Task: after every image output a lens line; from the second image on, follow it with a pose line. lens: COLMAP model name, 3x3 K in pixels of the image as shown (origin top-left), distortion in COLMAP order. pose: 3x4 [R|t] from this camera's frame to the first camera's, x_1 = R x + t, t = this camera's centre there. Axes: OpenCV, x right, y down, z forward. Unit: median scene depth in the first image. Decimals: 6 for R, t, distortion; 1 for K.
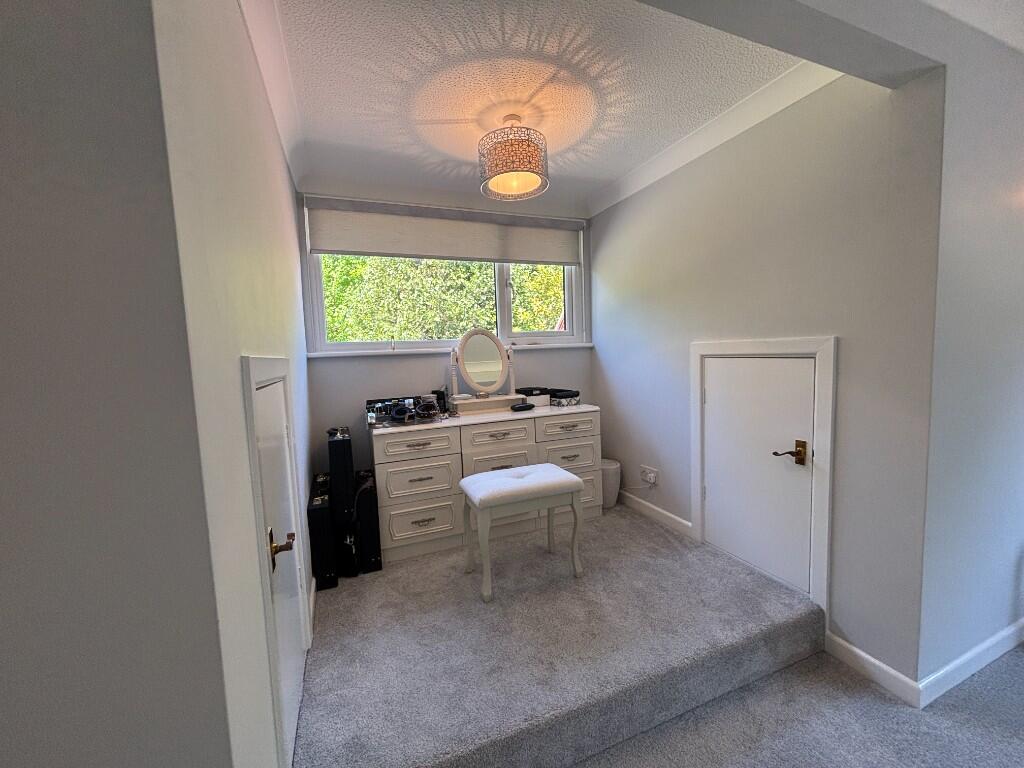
lens RADIAL K [[414.9, 0, 512.9], [0, 414.9, 386.2], [0, 0, 1]] dist [-0.007468, -0.000408]
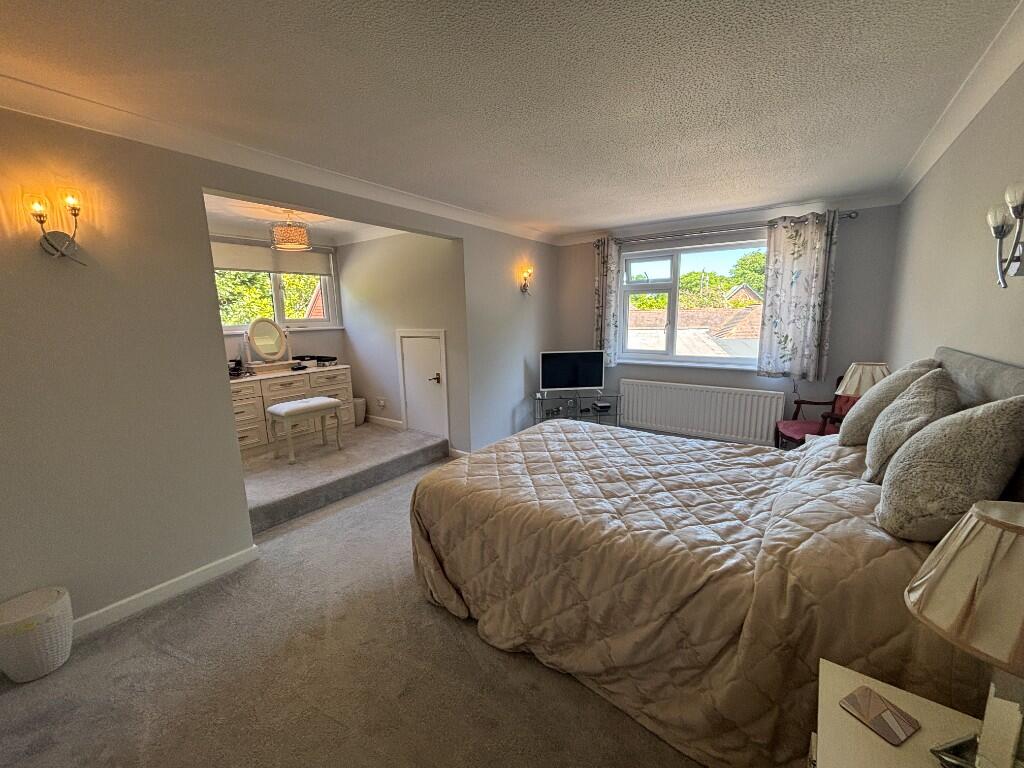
lens RADIAL K [[414.9, 0, 518.5], [0, 414.9, 386.8], [0, 0, 1]] dist [-0.007468, -0.000408]
pose [[0.842334, -0.071292, 0.534220, -0.123896], [0.032177, 0.996097, 0.082194, 0.018838], [-0.537995, -0.052046, 0.841340, -0.820592]]
